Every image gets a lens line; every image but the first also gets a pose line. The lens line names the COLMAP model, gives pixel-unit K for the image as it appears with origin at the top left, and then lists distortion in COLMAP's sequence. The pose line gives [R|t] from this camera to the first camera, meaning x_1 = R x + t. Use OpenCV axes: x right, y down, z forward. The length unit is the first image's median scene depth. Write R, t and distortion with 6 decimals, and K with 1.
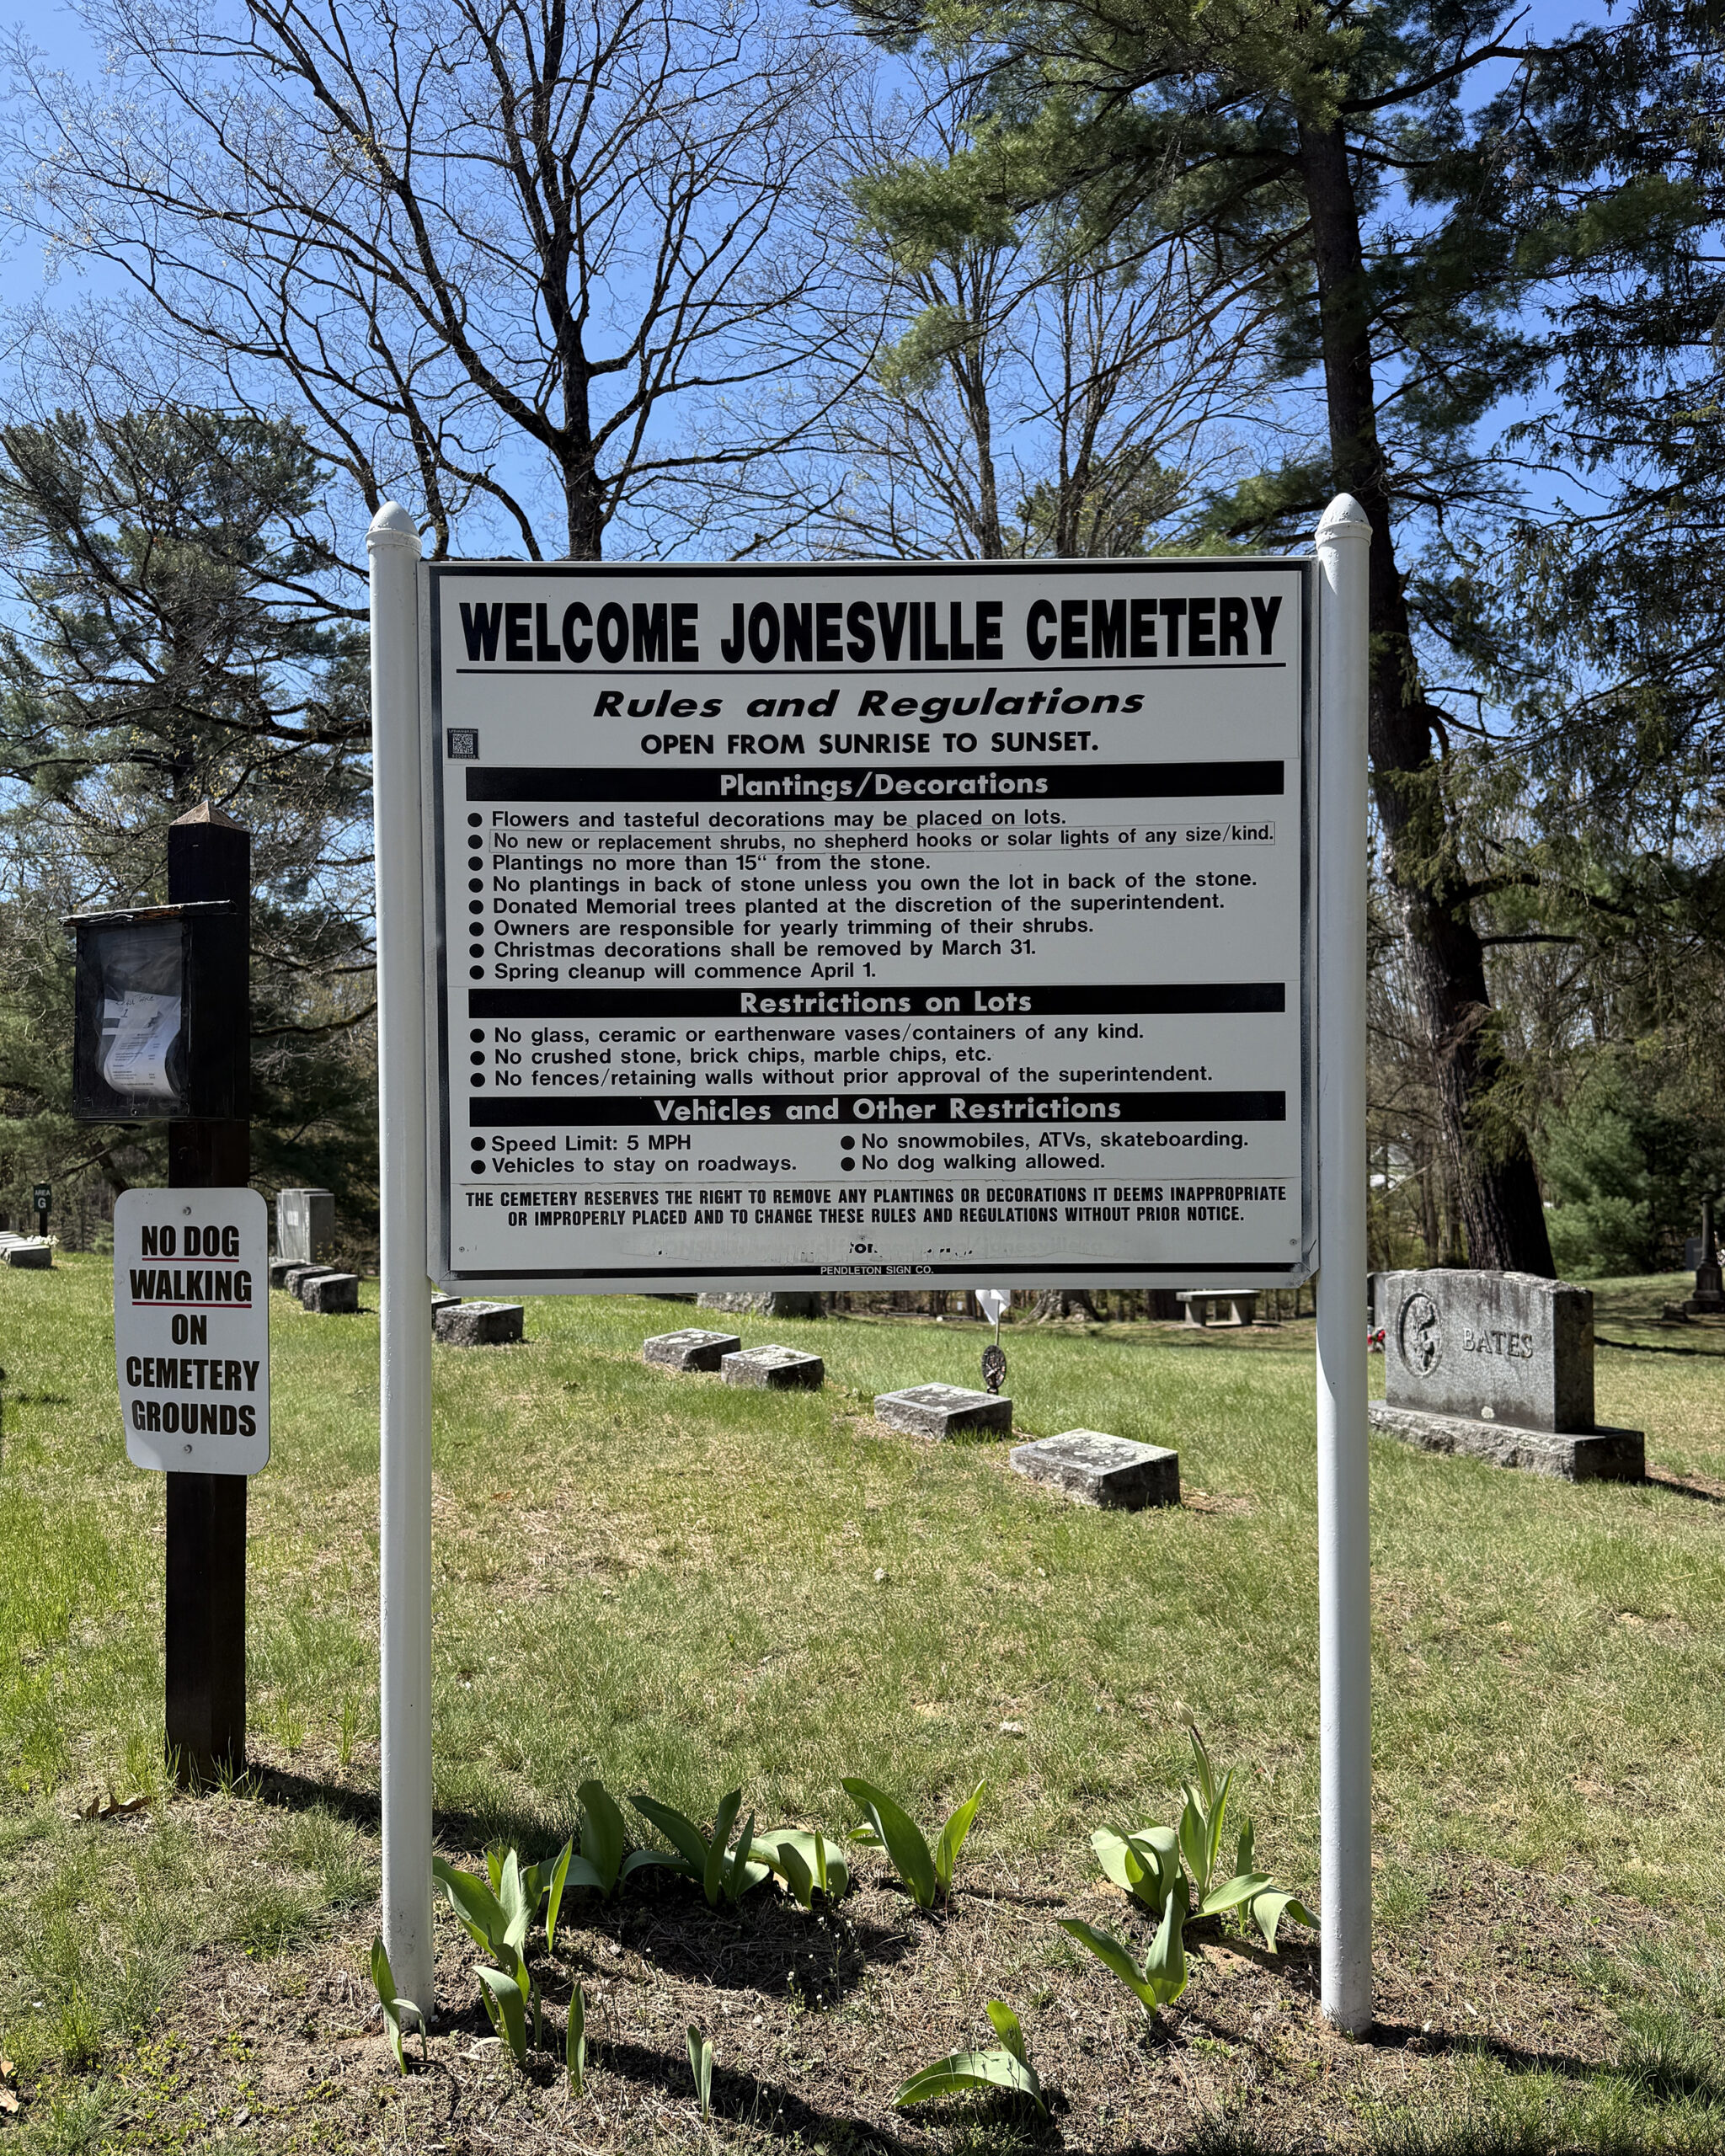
lens RADIAL K [[1663.9, 0, 862.5], [0, 1663.9, 1078.0], [0, 0, 1]] dist [0.105782, 0.001024]
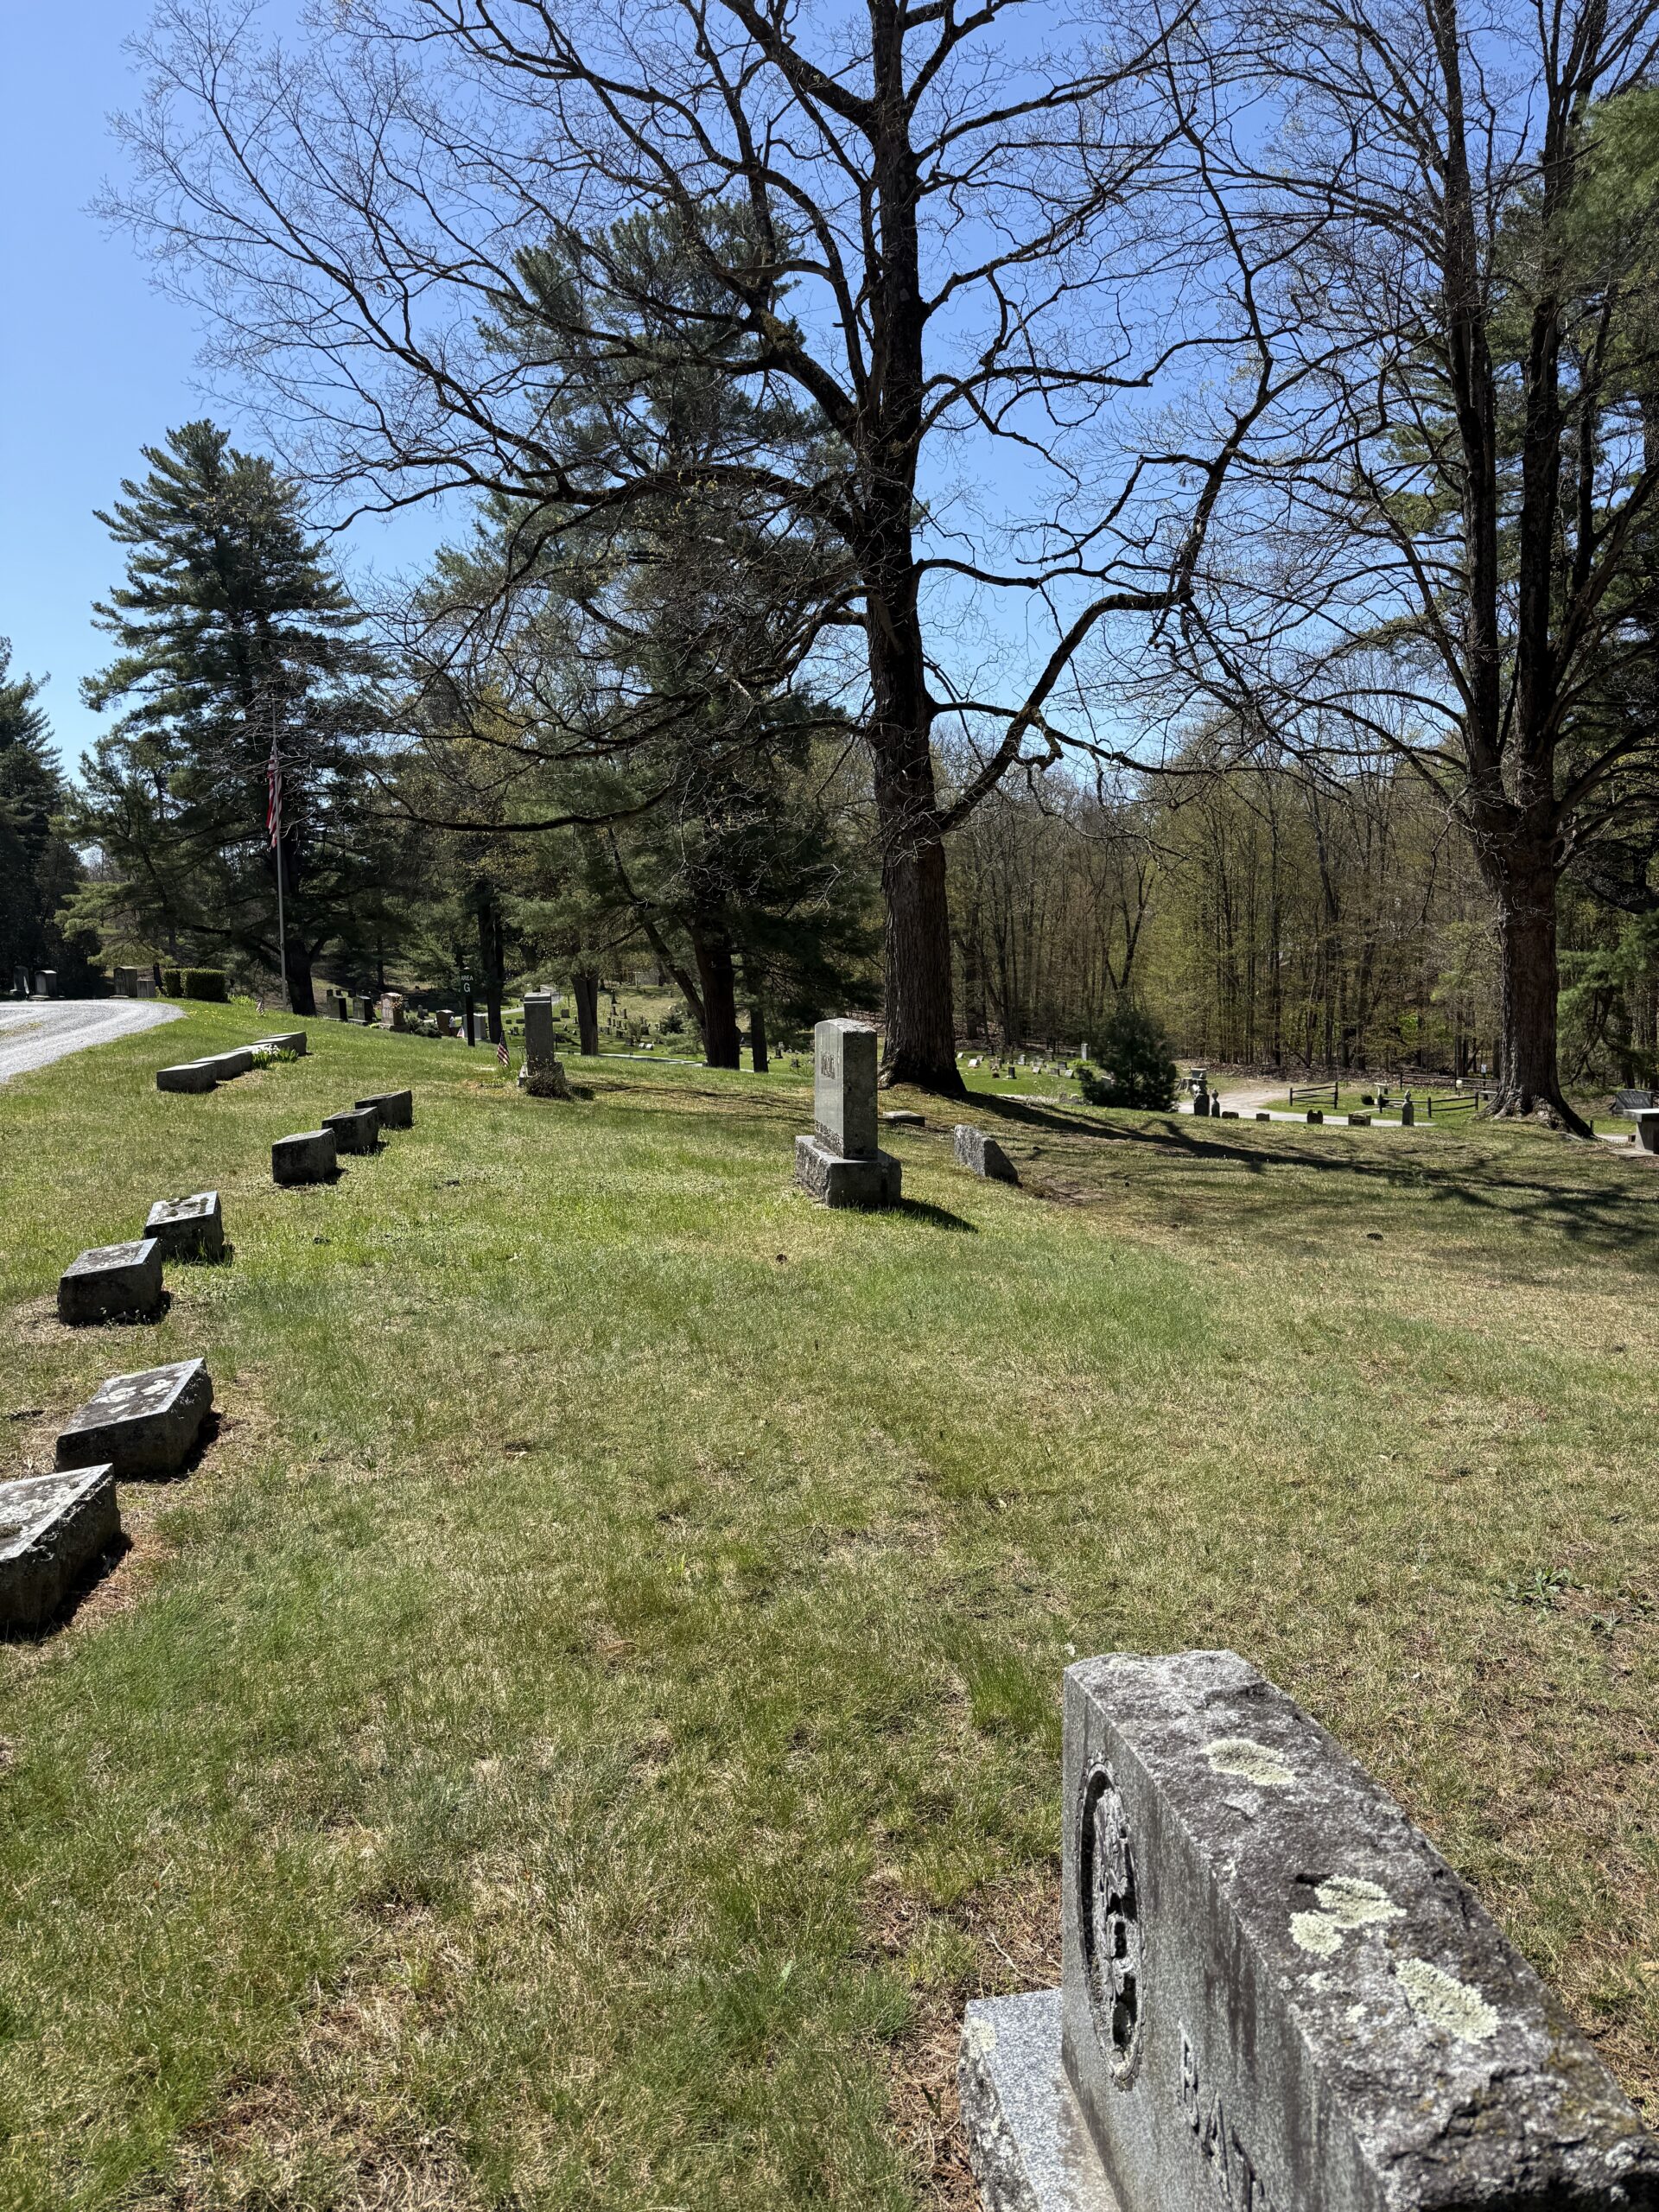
lens RADIAL K [[1535.8, 0, 829.5], [0, 1535.8, 1106.0], [0, 0, 1]] dist [0.102903, -0.127704]
pose [[0.941847, 0.033730, -0.334345, 0.077572], [0.022151, 0.986554, 0.161928, -0.007677], [0.335311, -0.159917, 0.928436, 0.157113]]
